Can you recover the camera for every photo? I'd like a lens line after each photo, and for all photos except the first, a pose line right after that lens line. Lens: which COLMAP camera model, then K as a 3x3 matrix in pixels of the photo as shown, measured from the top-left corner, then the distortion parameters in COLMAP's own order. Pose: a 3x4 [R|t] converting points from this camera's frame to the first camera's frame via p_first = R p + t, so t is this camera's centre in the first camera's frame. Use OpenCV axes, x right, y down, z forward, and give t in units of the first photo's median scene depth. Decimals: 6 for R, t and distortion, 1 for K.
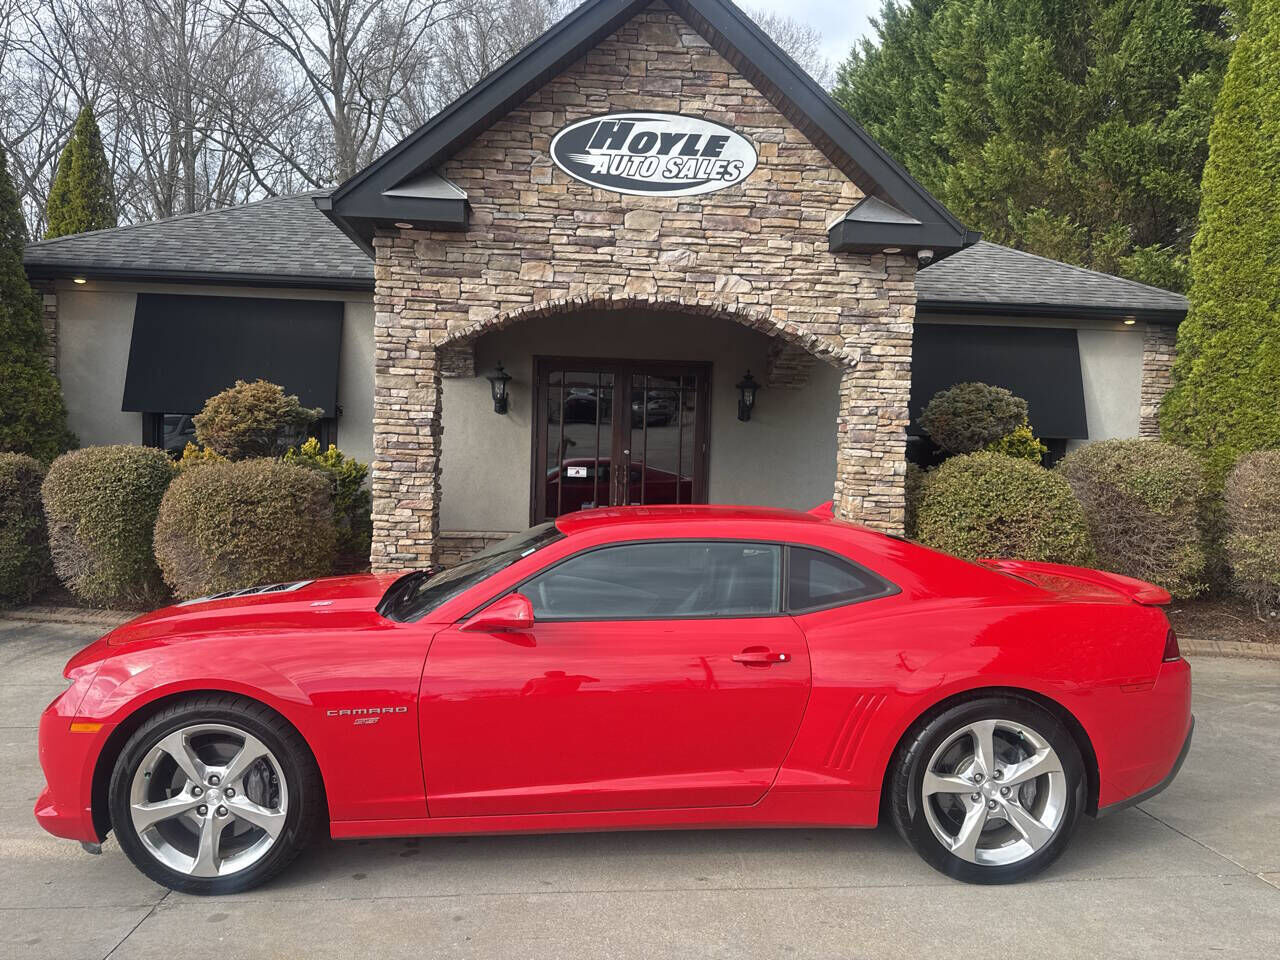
lens RADIAL K [[897.0, 0, 635.3], [0, 897.0, 493.0], [0, 0, 1]] dist [0.127049, -0.194453]
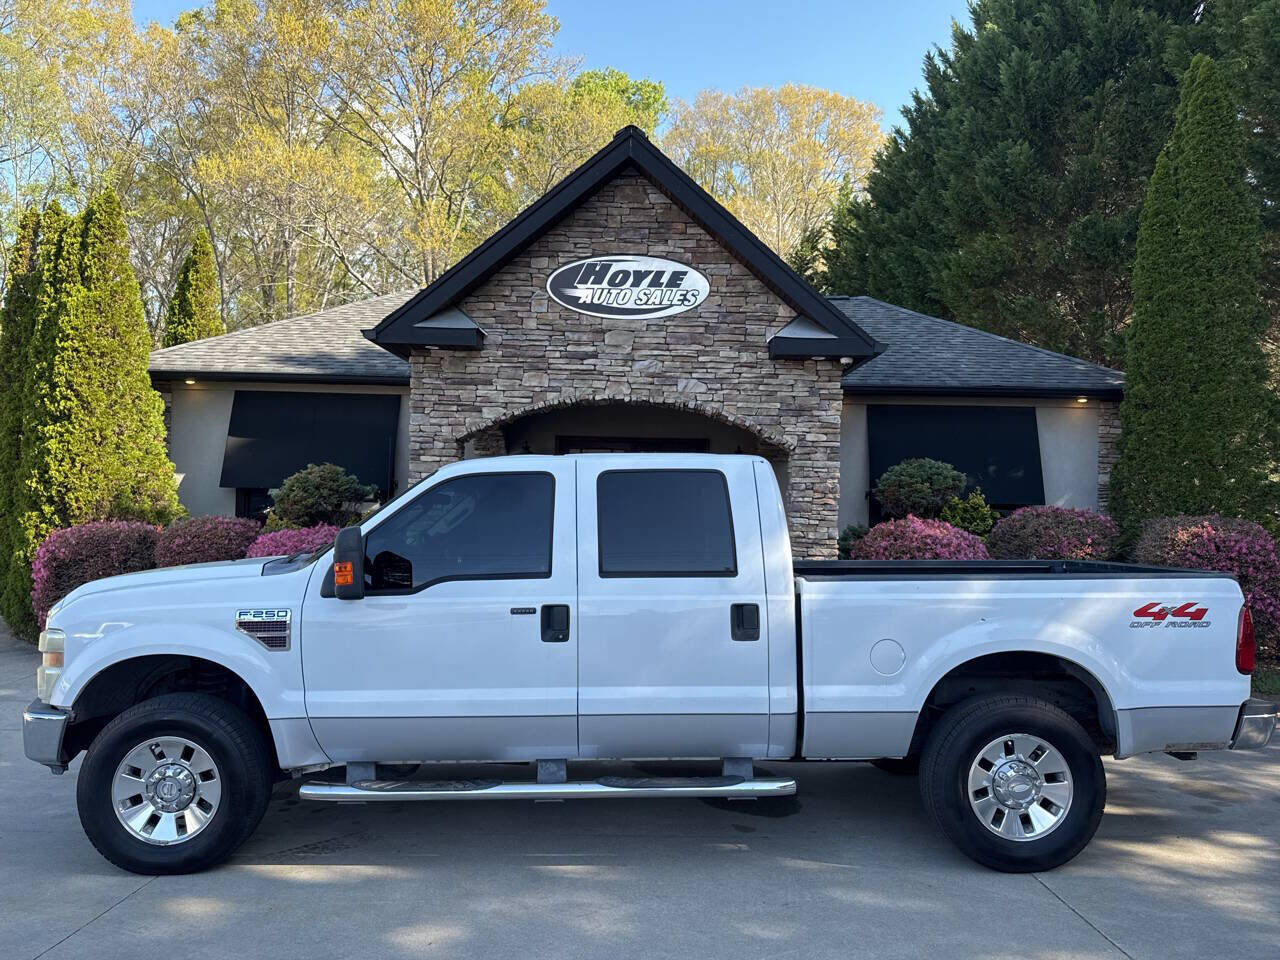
lens RADIAL K [[903.1, 0, 643.6], [0, 903.1, 486.1], [0, 0, 1]] dist [0.161324, -0.344551]
pose [[0.996324, -0.006703, -0.085398, 0.148740], [0.000890, 0.997690, -0.067928, -0.008358], [0.085656, 0.067603, 0.994029, -0.241900]]
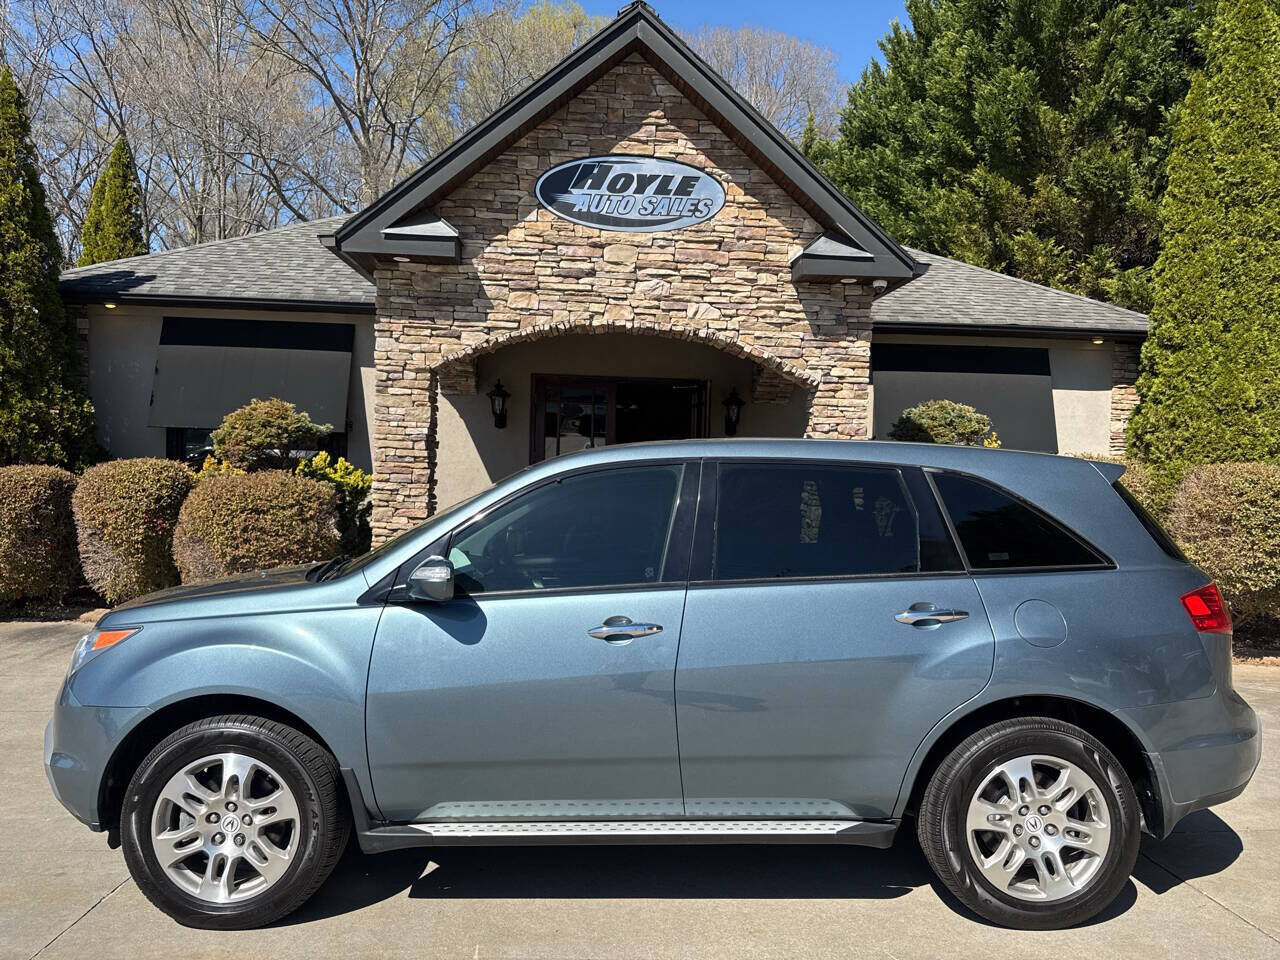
lens RADIAL K [[903.1, 0, 643.6], [0, 903.1, 486.1], [0, 0, 1]] dist [0.161324, -0.344551]
pose [[0.999814, 0.001793, -0.019194, 0.057820], [-0.002189, 0.999785, -0.020624, 0.002522], [0.019153, 0.020662, 0.999603, -0.094144]]
